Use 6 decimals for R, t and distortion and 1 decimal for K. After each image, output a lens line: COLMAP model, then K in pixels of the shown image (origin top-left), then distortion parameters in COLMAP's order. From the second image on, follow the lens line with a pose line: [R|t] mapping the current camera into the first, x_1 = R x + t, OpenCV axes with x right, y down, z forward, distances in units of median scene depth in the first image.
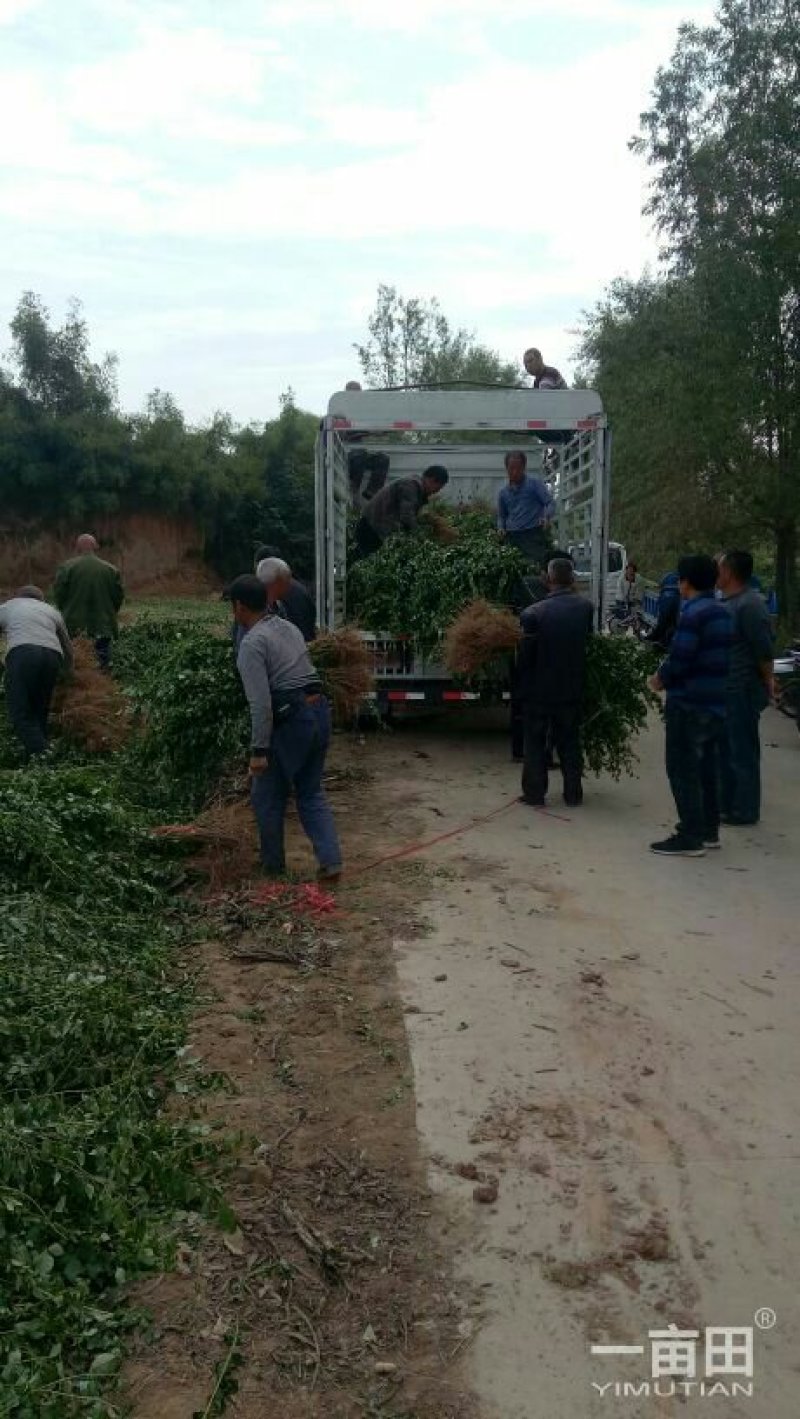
lens RADIAL K [[1189.6, 0, 393.6], [0, 1189.6, 723.7], [0, 0, 1]] dist [0.098746, -0.110944]
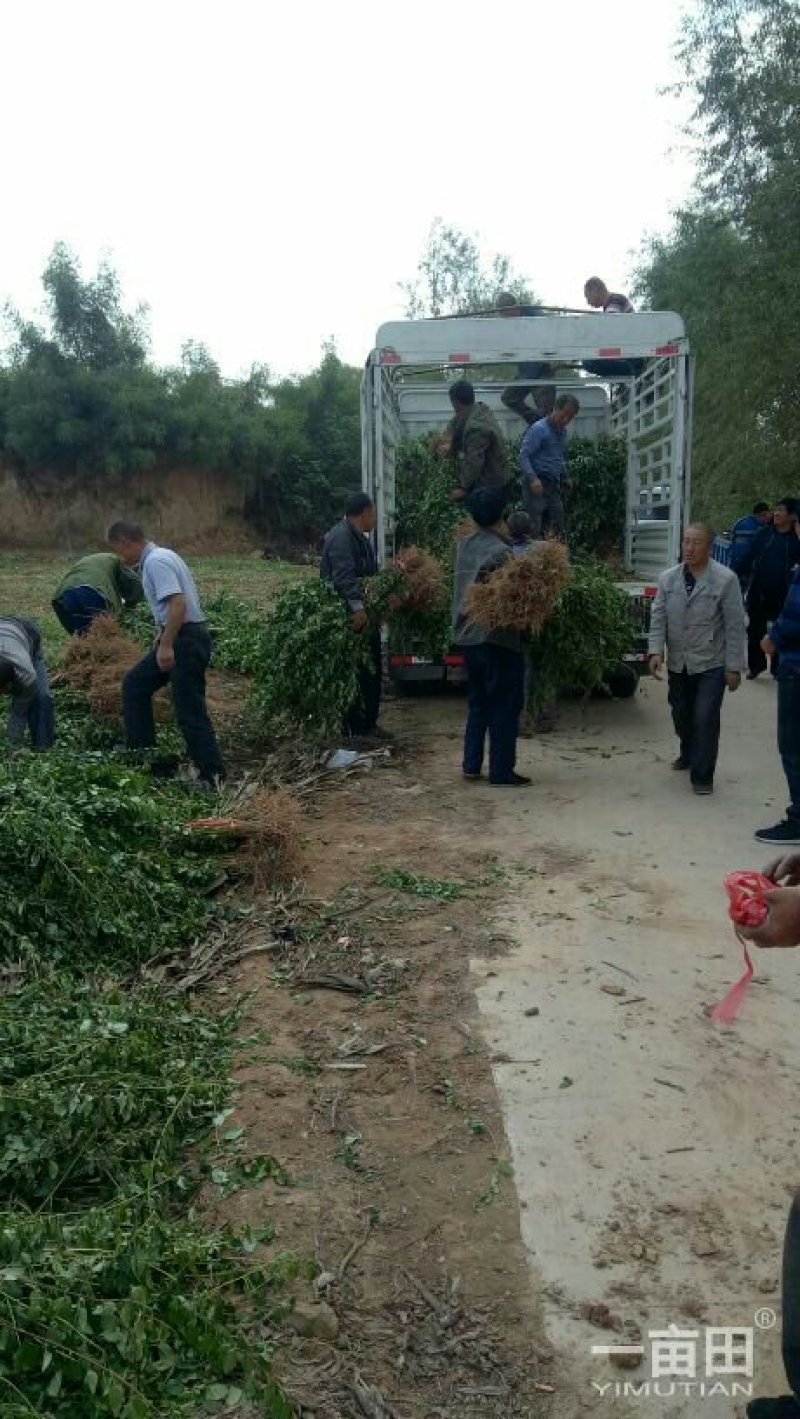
lens RADIAL K [[1189.6, 0, 390.6], [0, 1189.6, 719.1], [0, 0, 1]] dist [0.098746, -0.110944]
pose [[0.999092, -0.015233, -0.039784, -0.017968], [0.016537, 0.999330, 0.032654, -0.014847], [0.039260, -0.033283, 0.998675, 0.144405]]
